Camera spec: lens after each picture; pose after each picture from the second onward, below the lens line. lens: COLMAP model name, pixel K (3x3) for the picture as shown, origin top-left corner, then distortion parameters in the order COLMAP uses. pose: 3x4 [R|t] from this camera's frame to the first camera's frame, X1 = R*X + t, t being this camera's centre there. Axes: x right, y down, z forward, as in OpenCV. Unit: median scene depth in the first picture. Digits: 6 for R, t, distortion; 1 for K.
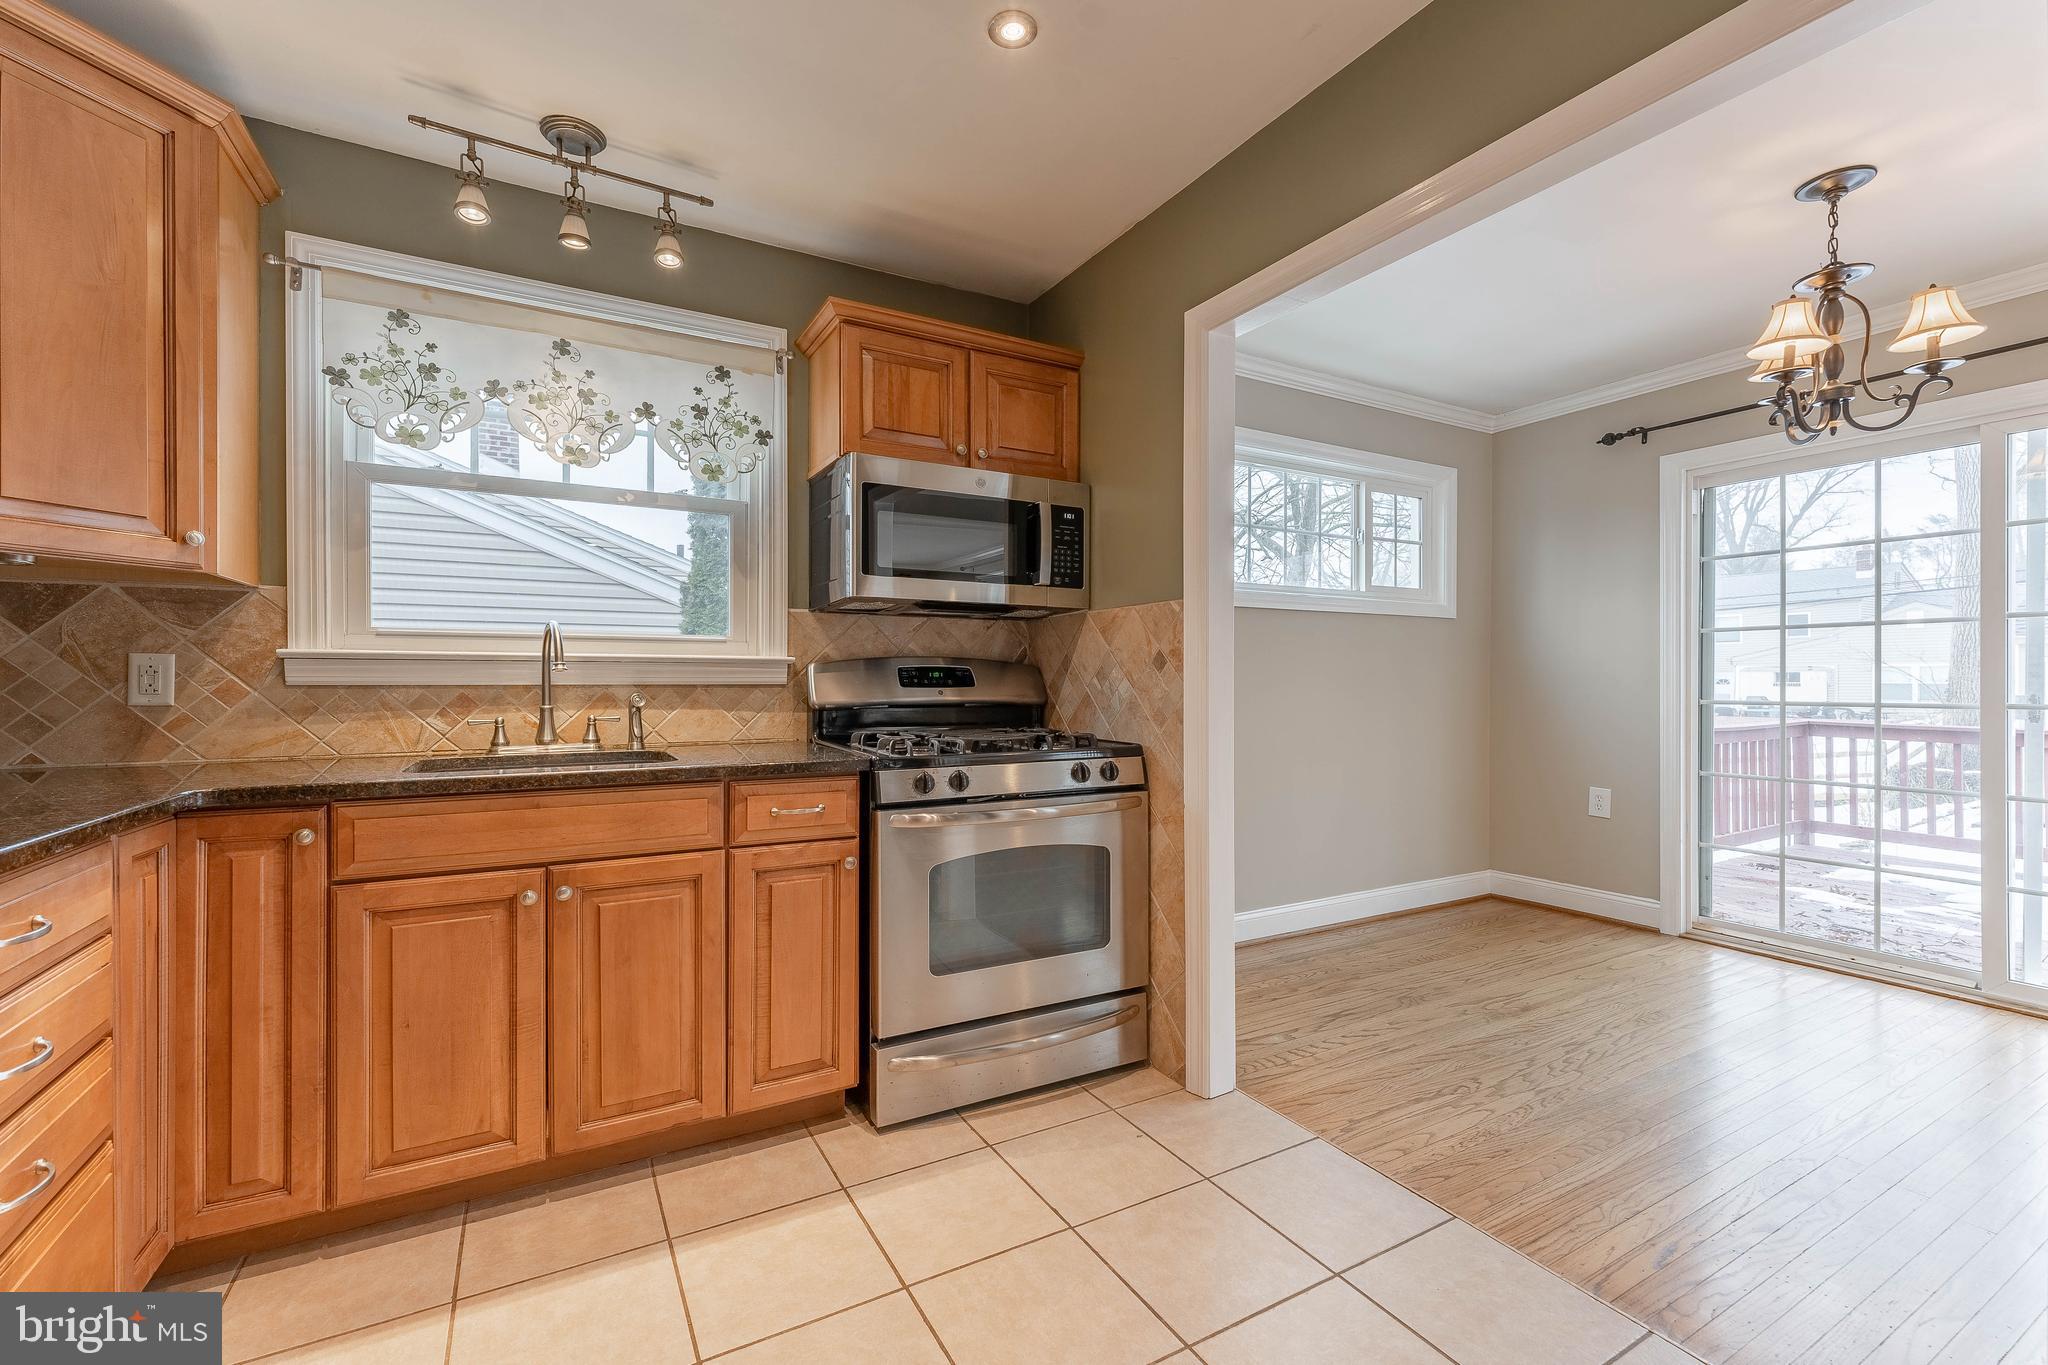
lens RADIAL K [[812.9, 0, 1042.9], [0, 812.9, 679.4], [0, 0, 1]] dist [-0.000118, 0.000037]
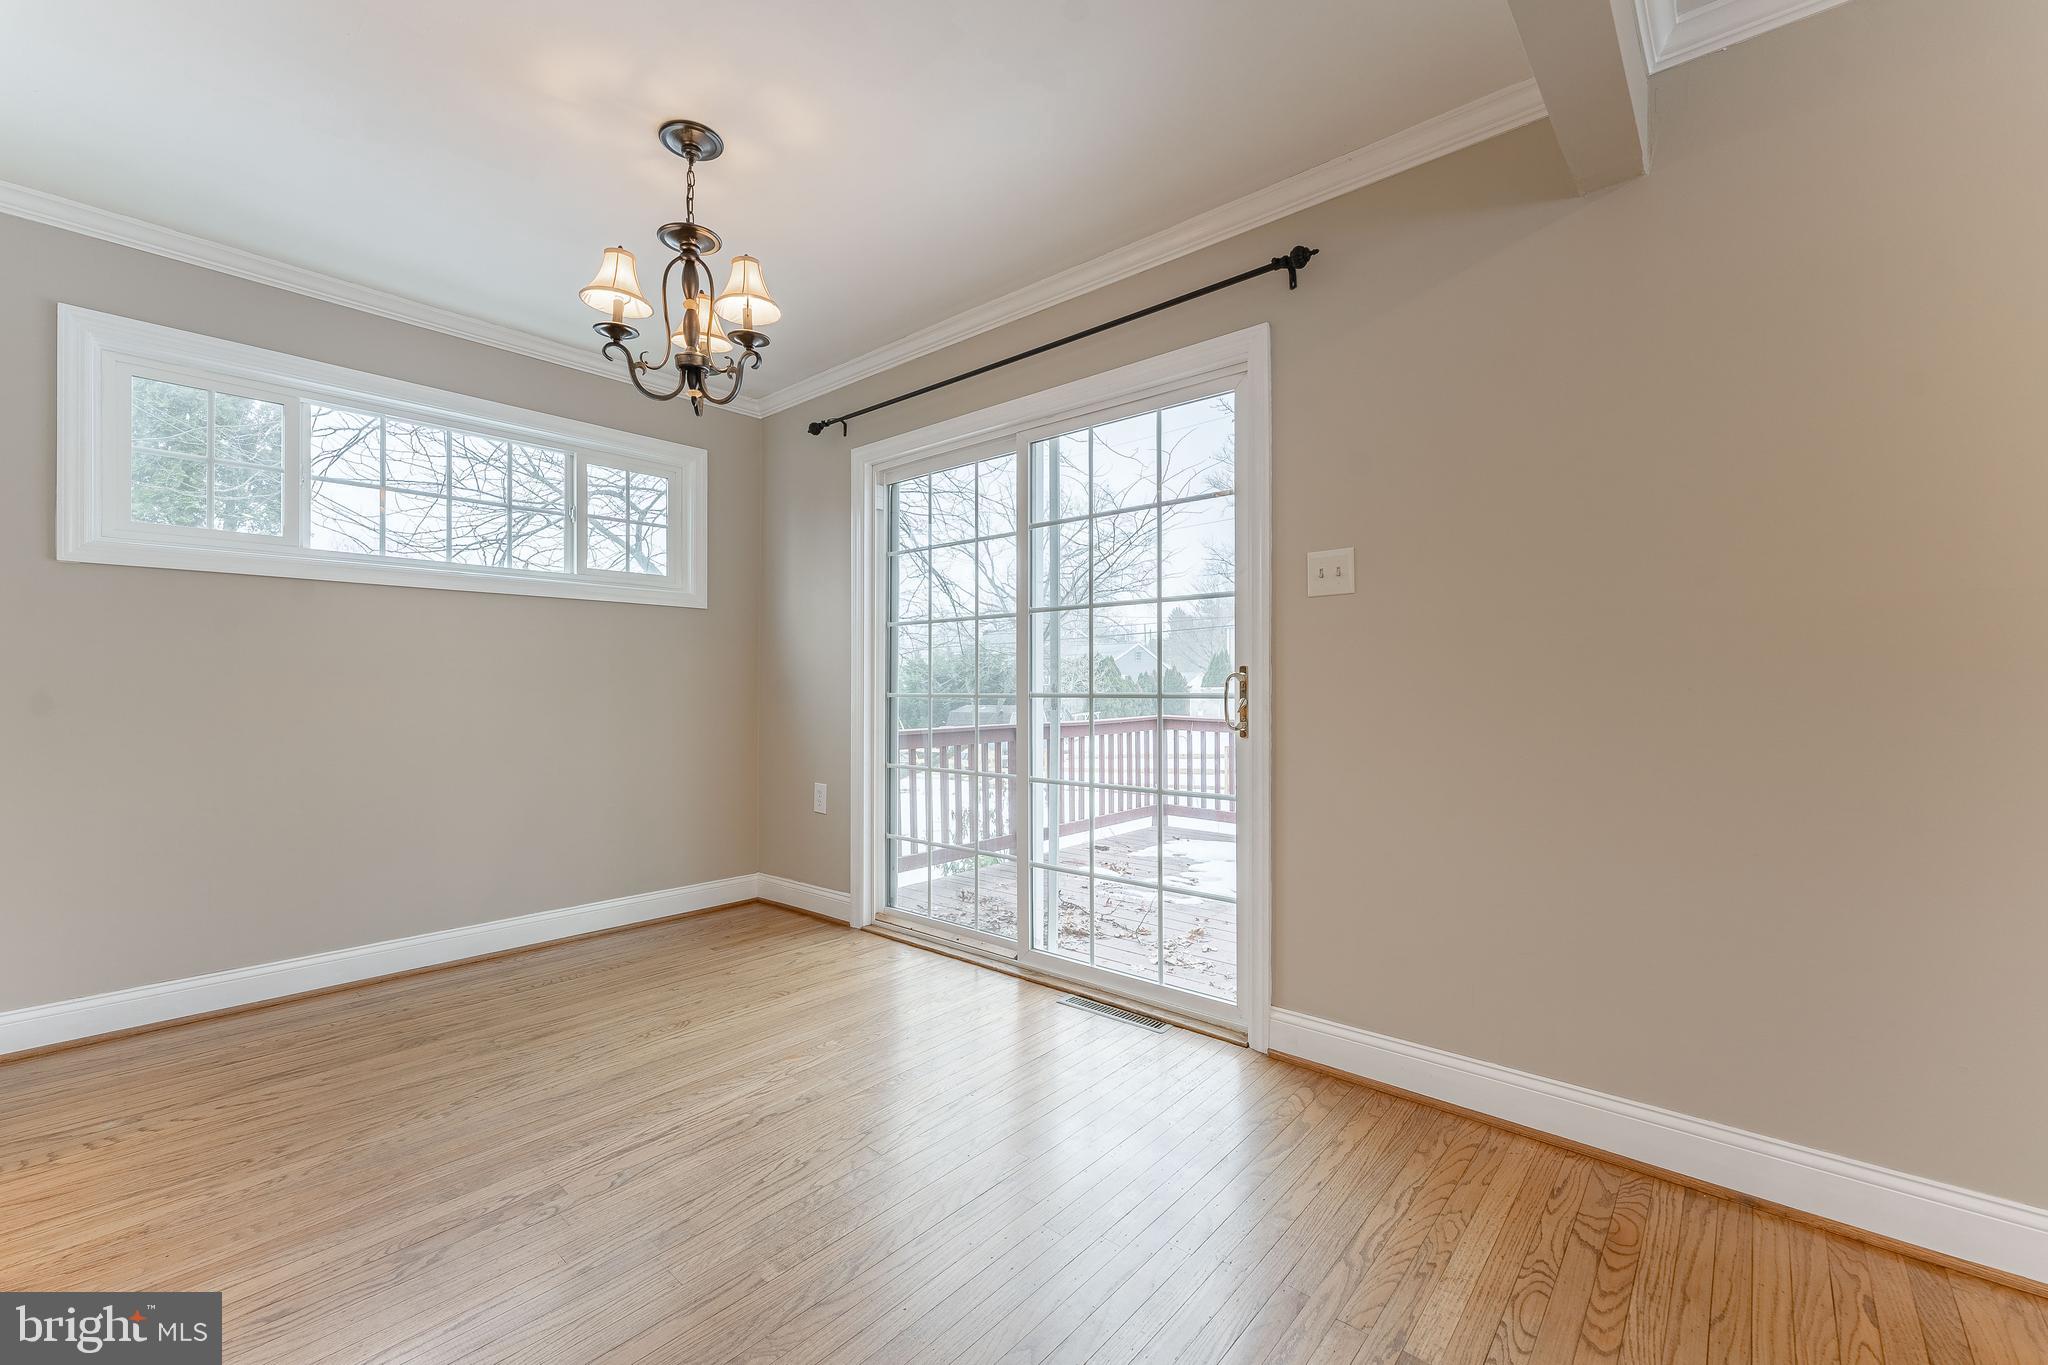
lens RADIAL K [[822.5, 0, 1009.0], [0, 822.5, 682.9], [0, 0, 1]] dist [-0.000892, 0.000130]
pose [[0.944750, 0.001602, 0.327789, 0.971130], [-0.000828, 0.999997, -0.002500, 0.024861], [-0.327792, 0.002090, 0.944748, -0.026171]]
